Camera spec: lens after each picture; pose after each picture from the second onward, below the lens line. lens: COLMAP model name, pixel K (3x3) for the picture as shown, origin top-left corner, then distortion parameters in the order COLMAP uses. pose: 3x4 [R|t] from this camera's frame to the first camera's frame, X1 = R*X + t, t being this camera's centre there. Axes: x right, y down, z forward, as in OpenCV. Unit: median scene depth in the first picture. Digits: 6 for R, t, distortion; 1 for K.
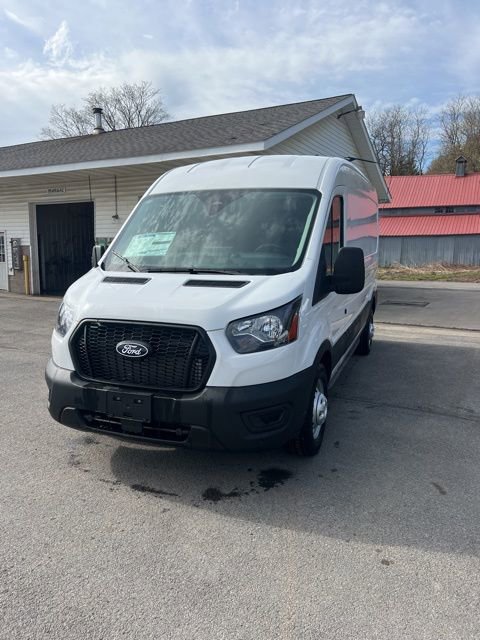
lens RADIAL K [[485.2, 0, 233.7], [0, 485.2, 317.2], [0, 0, 1]] dist [0.035665, -0.041680]
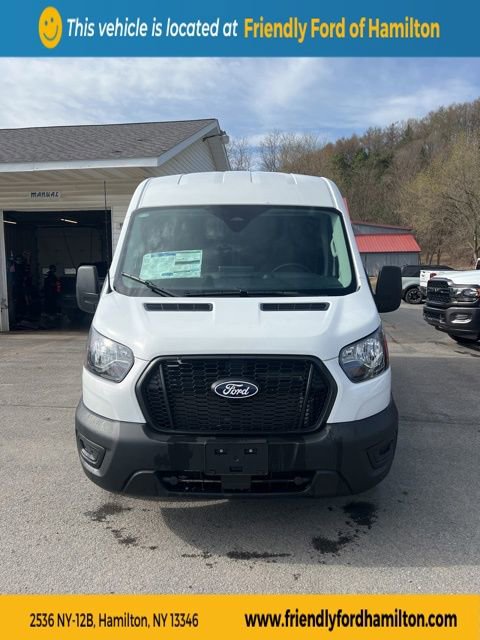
lens RADIAL K [[485.2, 0, 238.9], [0, 485.2, 316.8], [0, 0, 1]] dist [0.035665, -0.041680]
pose [[0.932778, -0.044443, 0.357700, -0.432224], [0.058934, 0.997820, -0.029708, -0.028456], [-0.355600, 0.048792, 0.933364, 0.185762]]
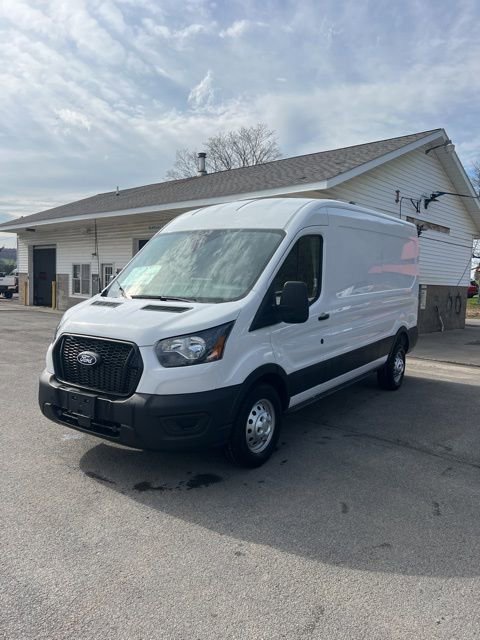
lens RADIAL K [[485.2, 0, 233.1], [0, 485.2, 317.8], [0, 0, 1]] dist [0.035665, -0.041680]
pose [[0.969251, 0.039205, -0.242931, 0.391095], [-0.054988, 0.996770, -0.058530, 0.012525], [0.239851, 0.070088, 0.968276, -0.105760]]
